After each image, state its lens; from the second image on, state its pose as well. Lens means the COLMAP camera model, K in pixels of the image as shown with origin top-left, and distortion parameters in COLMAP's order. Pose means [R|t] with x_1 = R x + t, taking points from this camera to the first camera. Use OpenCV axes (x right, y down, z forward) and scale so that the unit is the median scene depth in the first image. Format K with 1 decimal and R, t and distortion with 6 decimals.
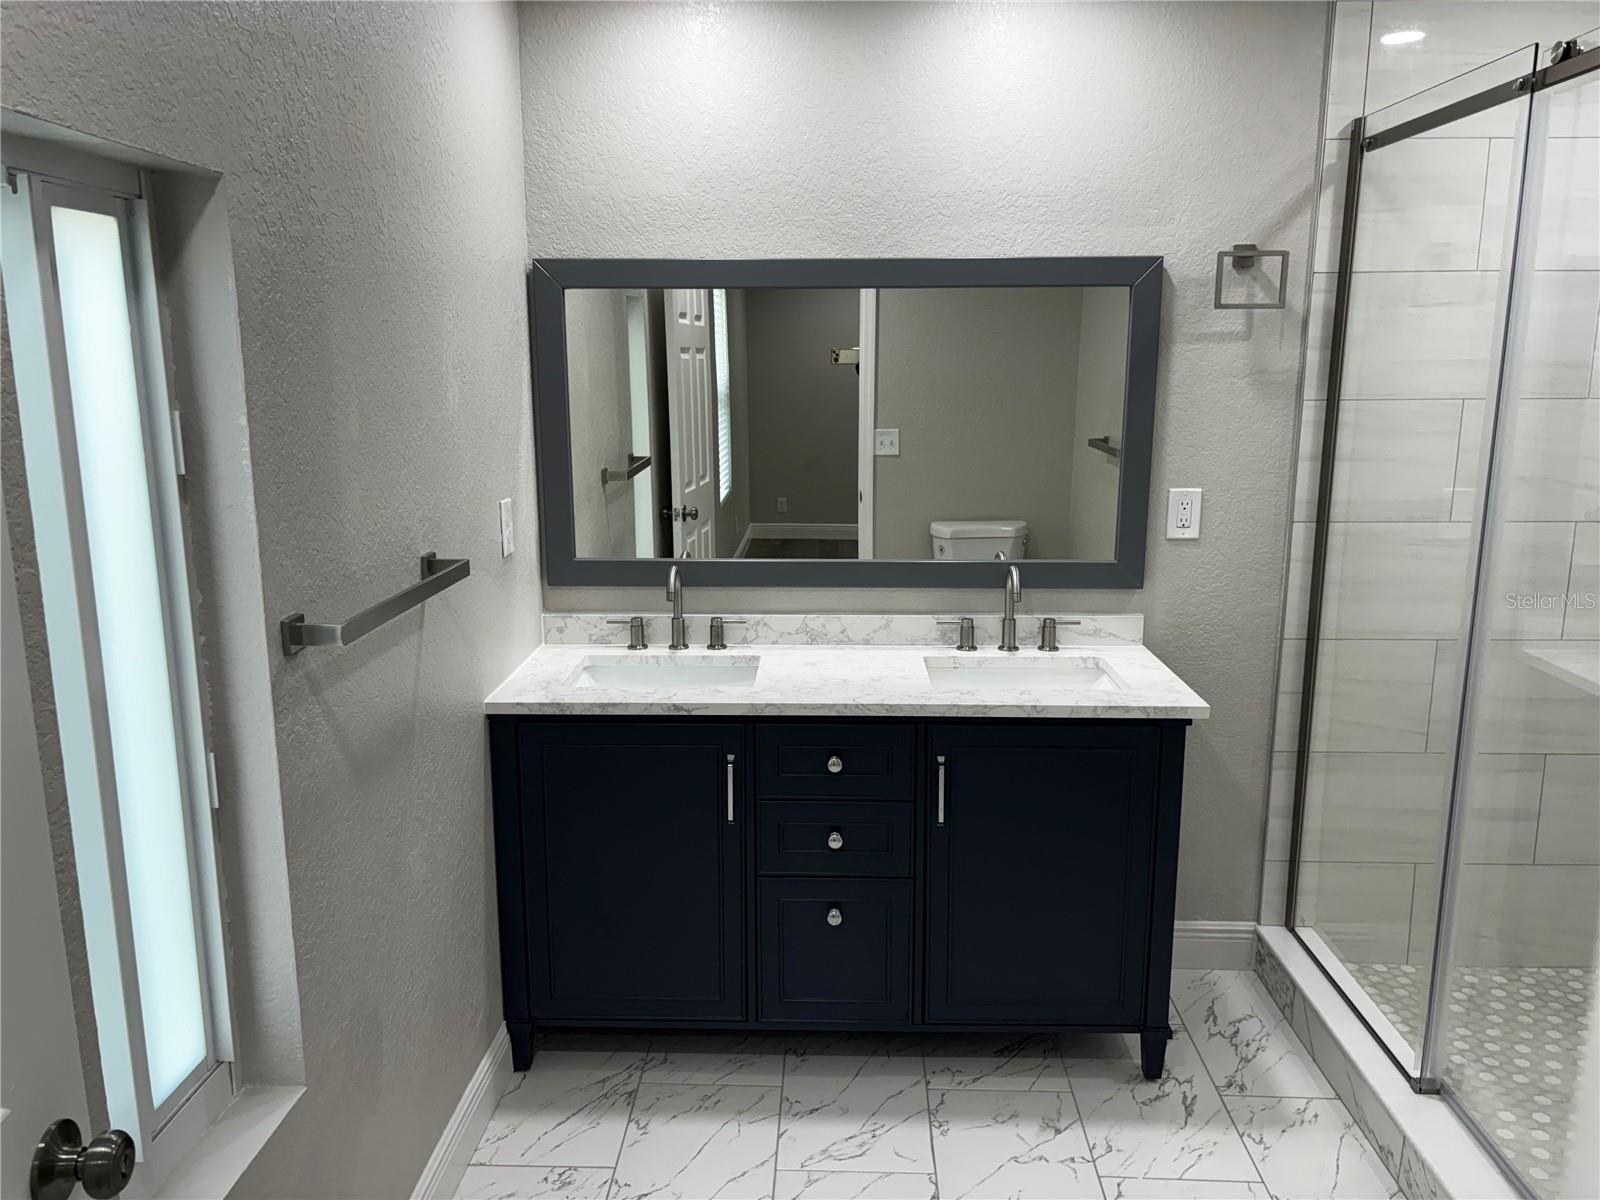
lens RADIAL K [[1209.2, 0, 817.2], [0, 1209.2, 613.9], [0, 0, 1]] dist [0.049537, -0.056237]
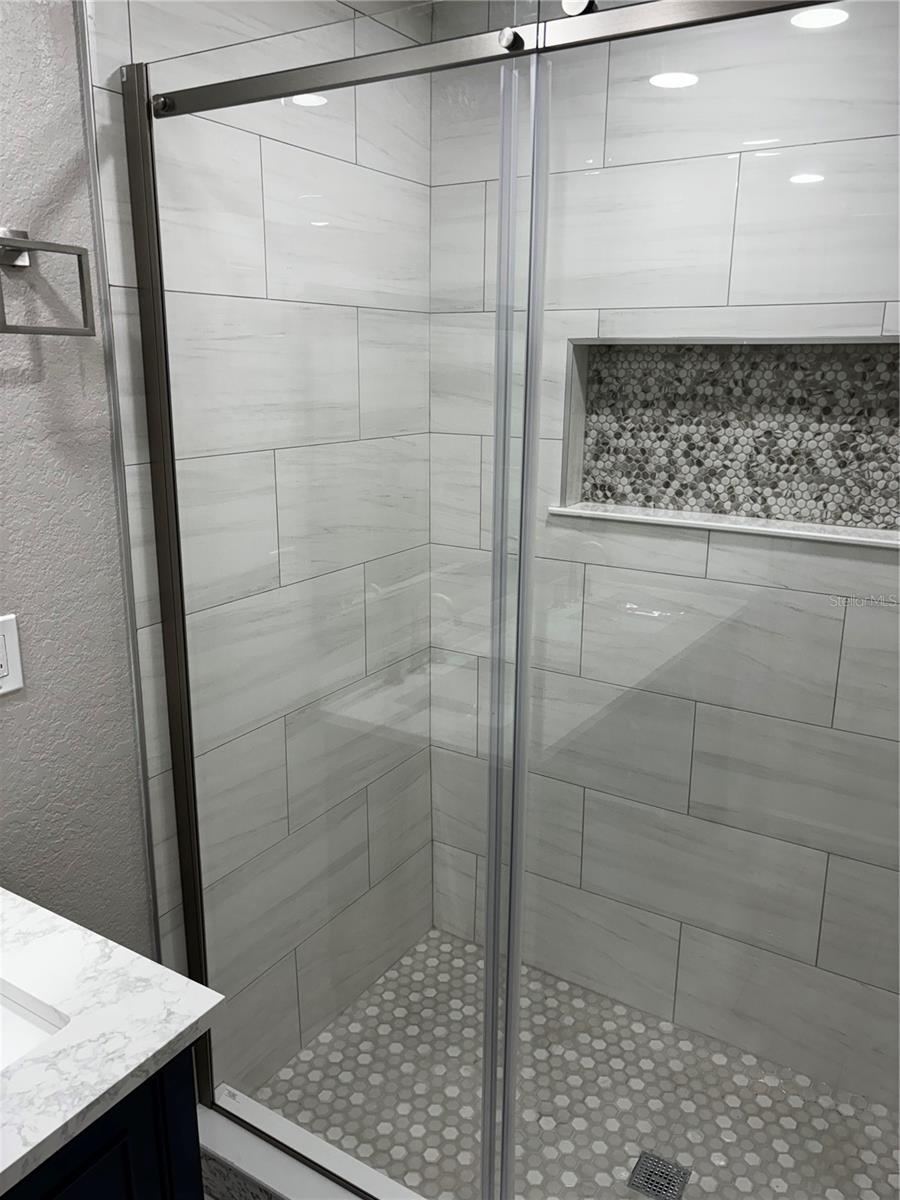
lens RADIAL K [[906.9, 0, 453.0], [0, 906.9, 592.7], [0, 0, 1]] dist [0.049537, -0.056237]
pose [[0.493570, -0.209499, 0.844097, 0.025593], [0.165323, 0.975458, 0.145432, -0.150481], [-0.853848, 0.067768, 0.516092, 0.568893]]
